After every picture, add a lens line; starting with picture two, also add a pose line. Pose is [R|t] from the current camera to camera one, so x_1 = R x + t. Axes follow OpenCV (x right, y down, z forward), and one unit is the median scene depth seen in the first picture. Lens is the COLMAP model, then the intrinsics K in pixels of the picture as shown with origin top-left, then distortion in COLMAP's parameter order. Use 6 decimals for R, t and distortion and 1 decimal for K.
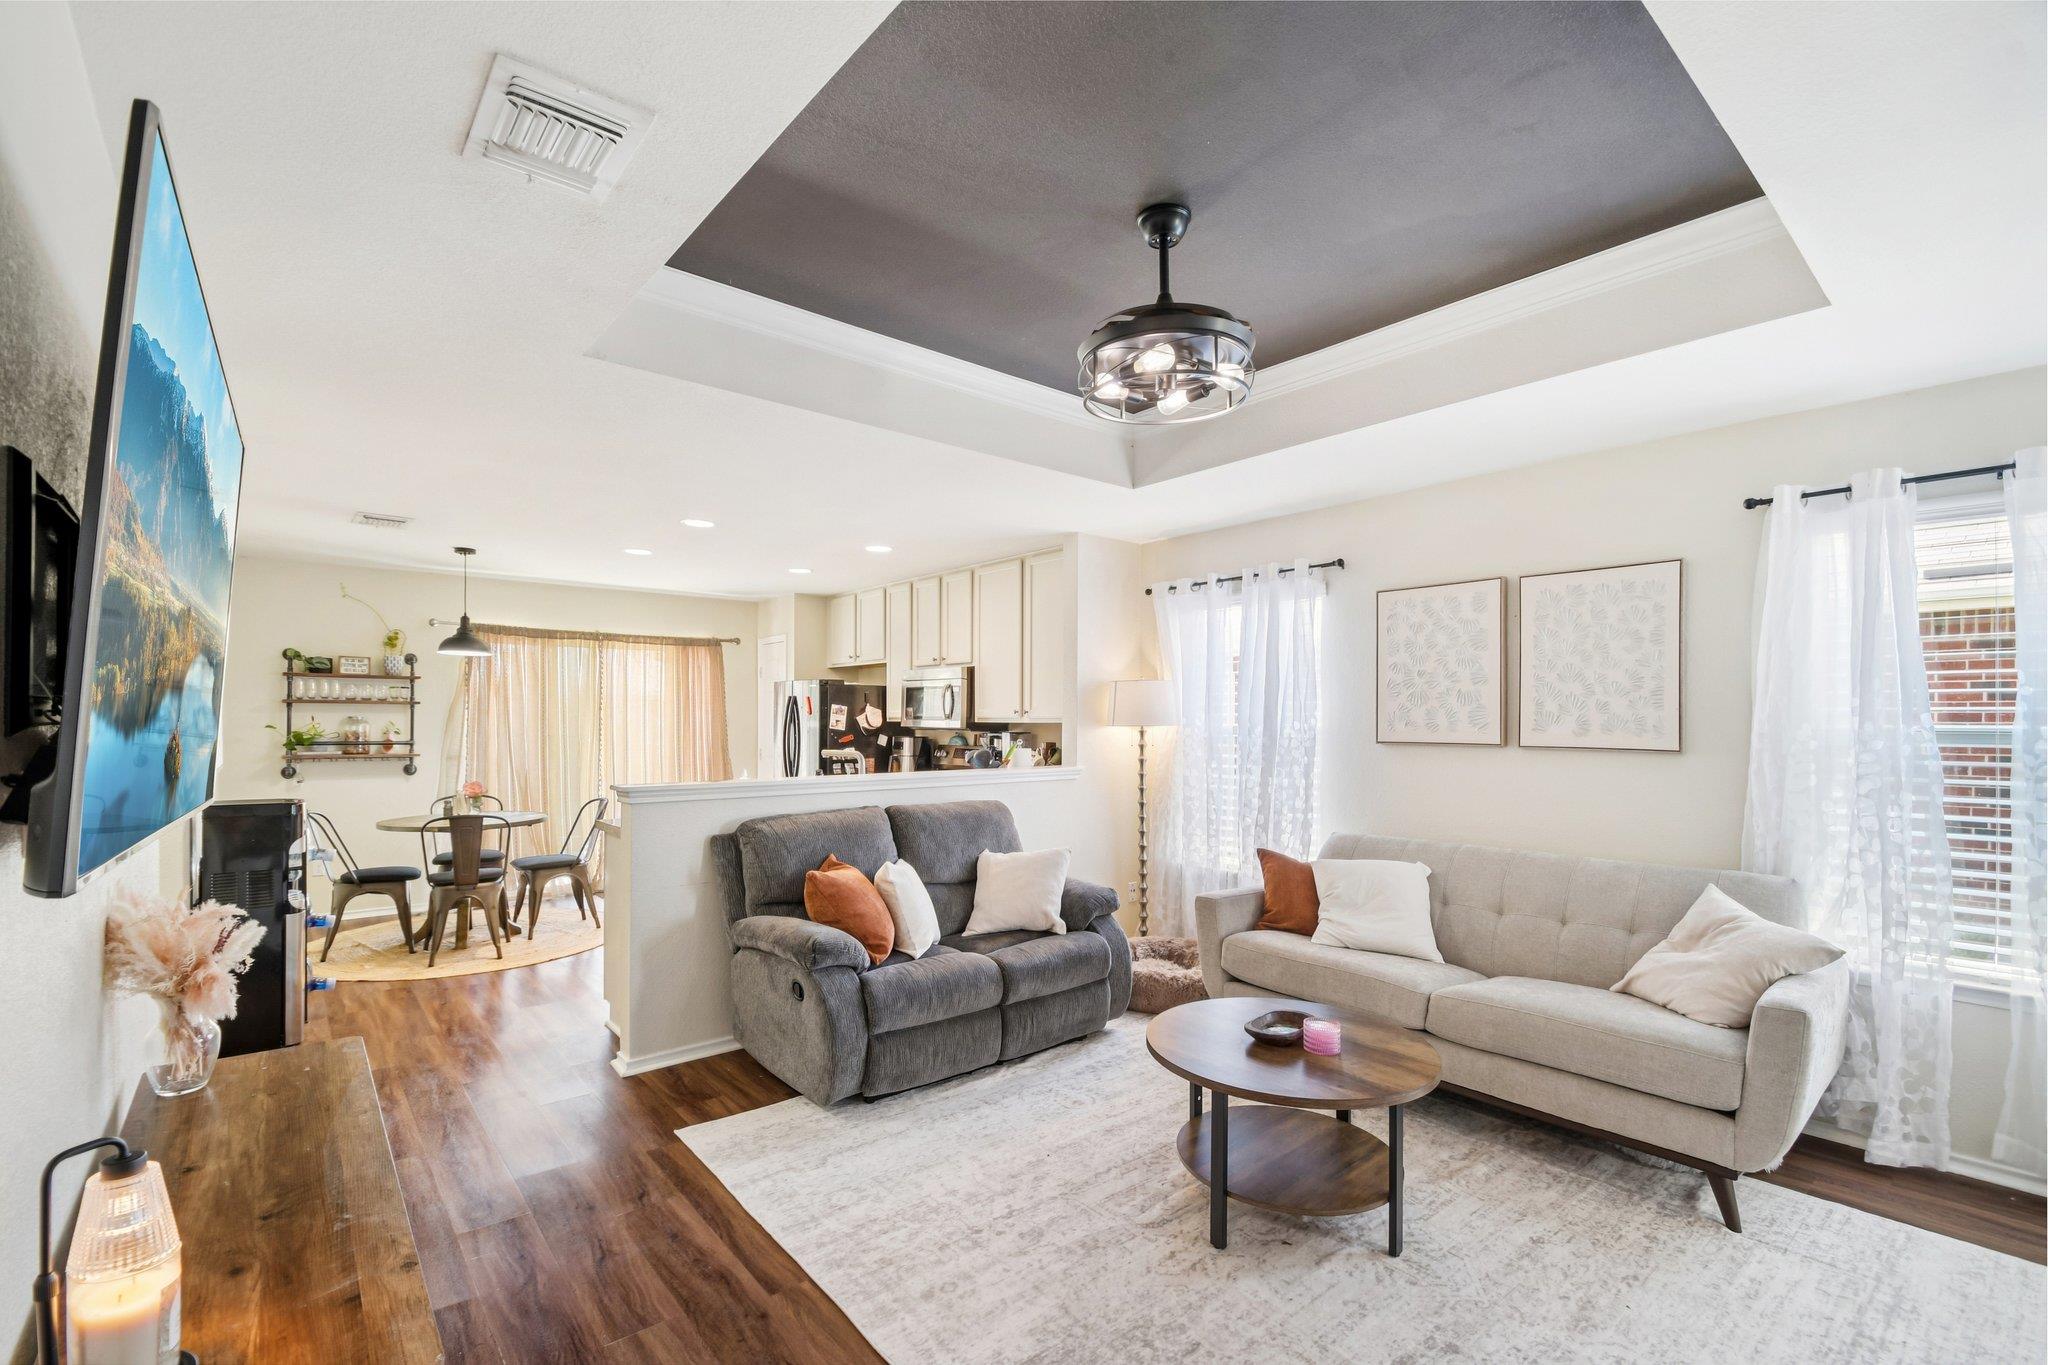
lens RADIAL K [[907.6, 0, 1031.7], [0, 907.6, 713.2], [0, 0, 1]] dist [0.000428, -0.011232]
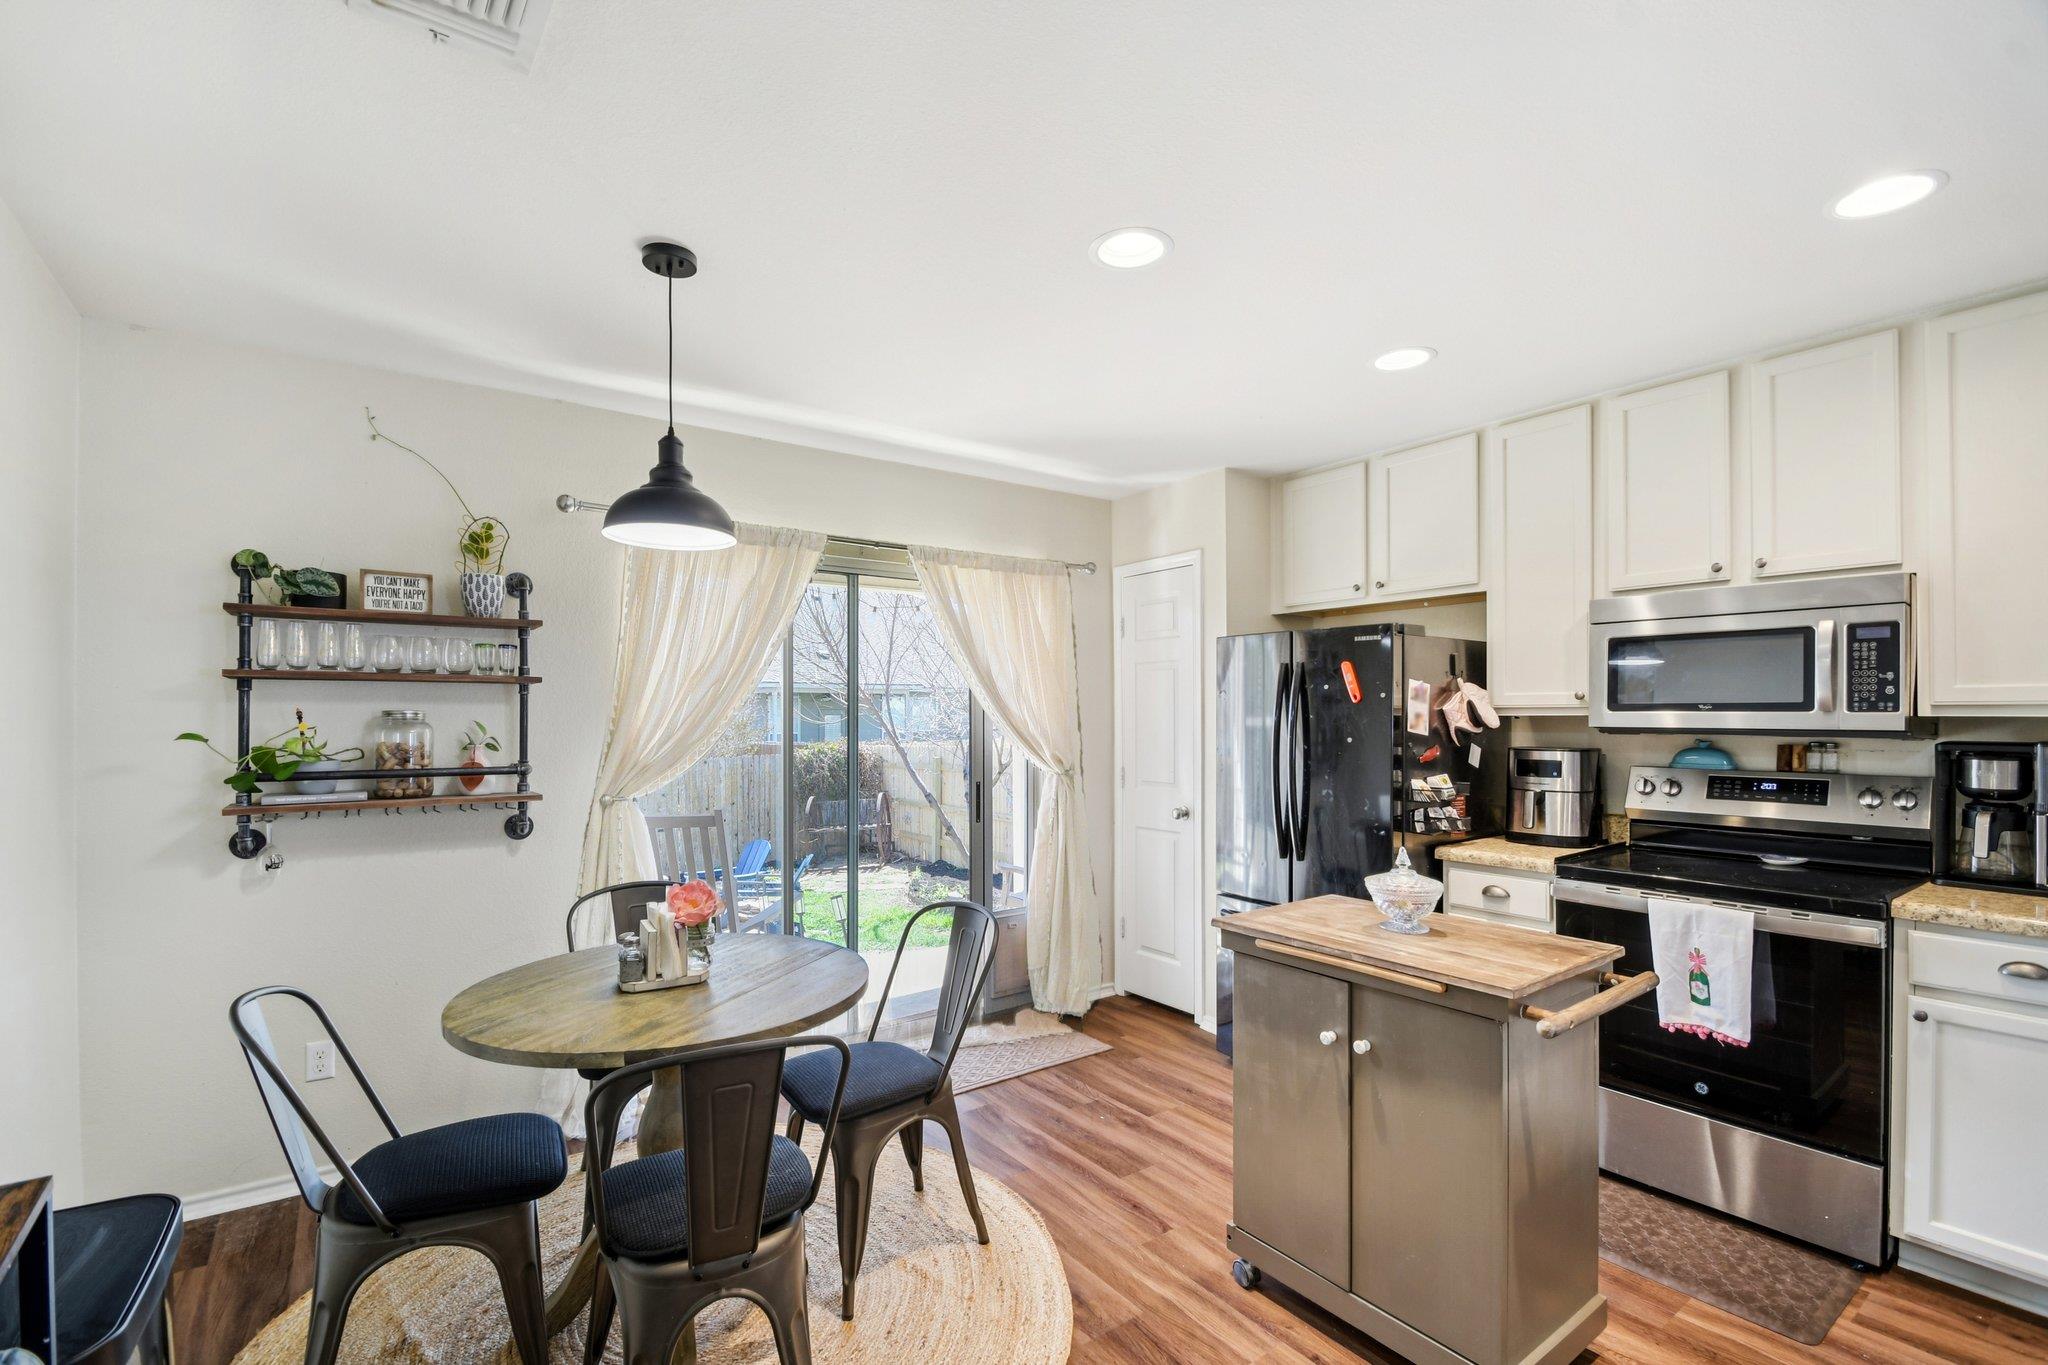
lens RADIAL K [[907.6, 0, 1031.7], [0, 907.6, 713.2], [0, 0, 1]] dist [0.000428, -0.011232]
pose [[0.997653, -0.005507, -0.068256, -0.415369], [0.005967, 0.999961, 0.006536, 0.003724], [0.068217, -0.006928, 0.997646, 0.587436]]
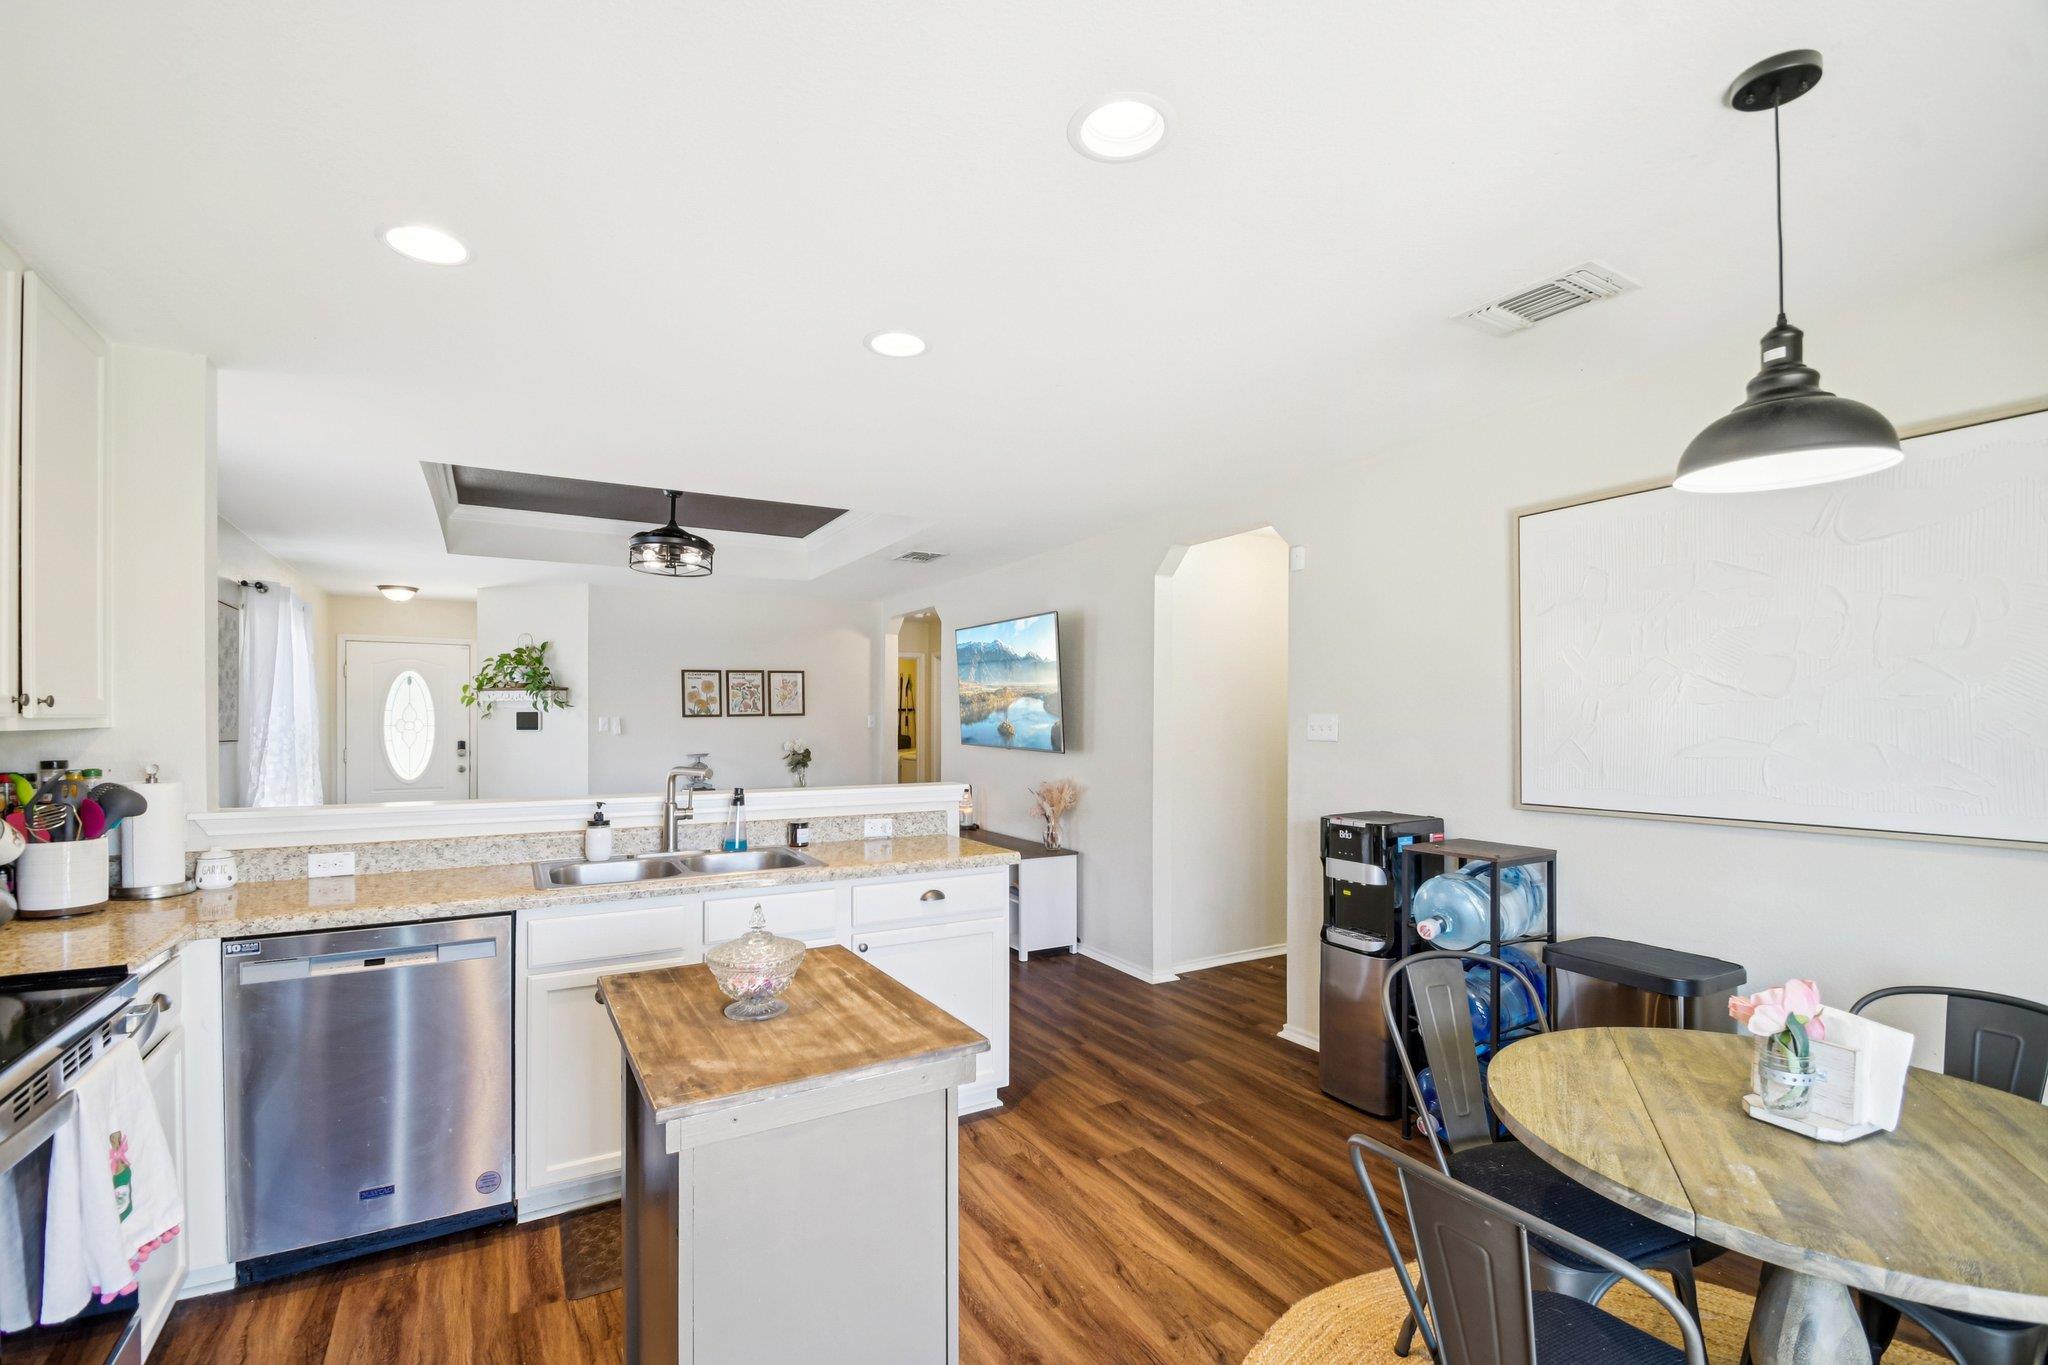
lens RADIAL K [[907.6, 0, 1031.7], [0, 907.6, 713.2], [0, 0, 1]] dist [0.000428, -0.011232]
pose [[-0.985934, -0.002196, 0.167121, -0.418532], [-0.004009, 0.999937, -0.010512, 0.006036], [-0.167087, -0.011034, -0.985880, 1.183841]]
